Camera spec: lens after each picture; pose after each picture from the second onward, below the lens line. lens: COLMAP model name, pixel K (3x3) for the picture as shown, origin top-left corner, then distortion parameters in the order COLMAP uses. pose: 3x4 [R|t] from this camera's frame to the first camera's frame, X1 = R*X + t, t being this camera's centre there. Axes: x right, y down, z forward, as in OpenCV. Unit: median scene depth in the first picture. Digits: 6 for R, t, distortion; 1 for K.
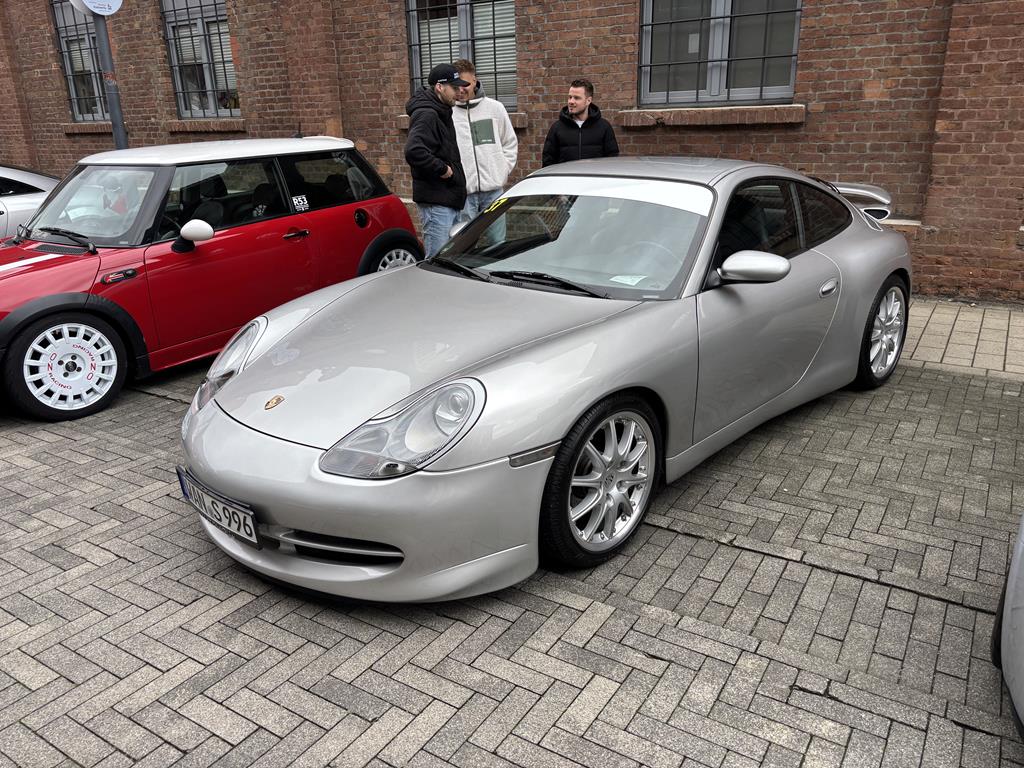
lens RADIAL K [[781.4, 0, 511.6], [0, 781.4, 384.3], [0, 0, 1]] dist [-0.008279, -0.003798]
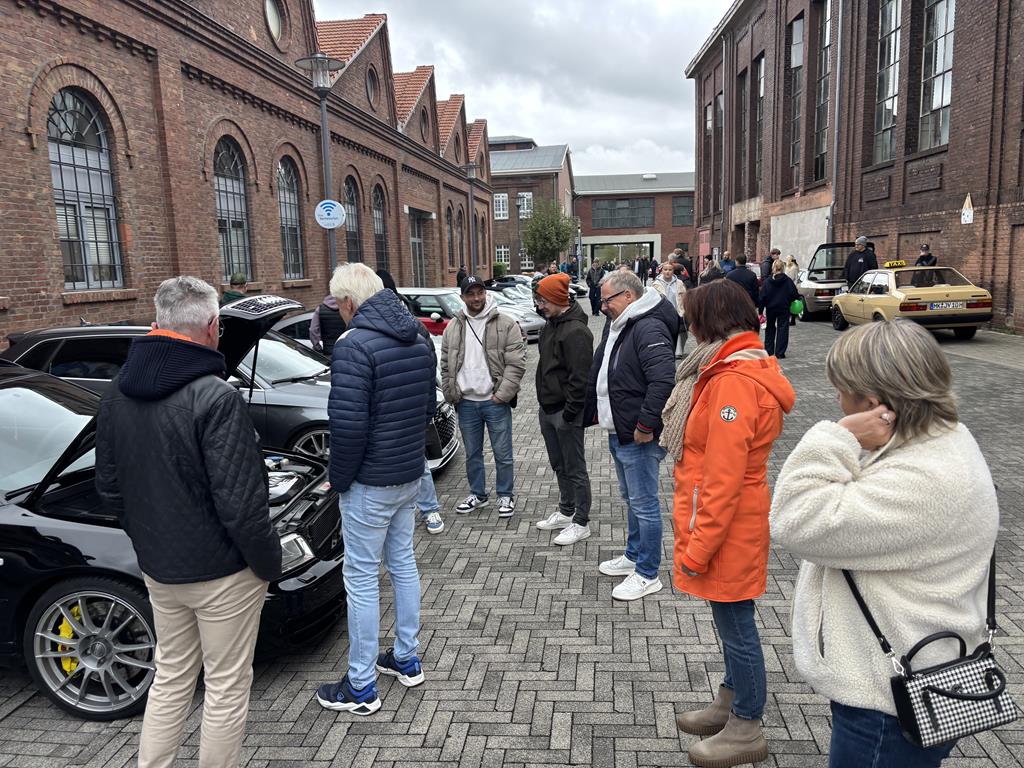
lens RADIAL K [[781.4, 0, 512.8], [0, 781.4, 386.6], [0, 0, 1]] dist [-0.008279, -0.003798]
pose [[-0.433361, -0.090772, 0.896638, -1.625193], [0.358732, 0.895324, 0.264020, -0.304067], [-0.826746, 0.436069, -0.355435, 0.979249]]
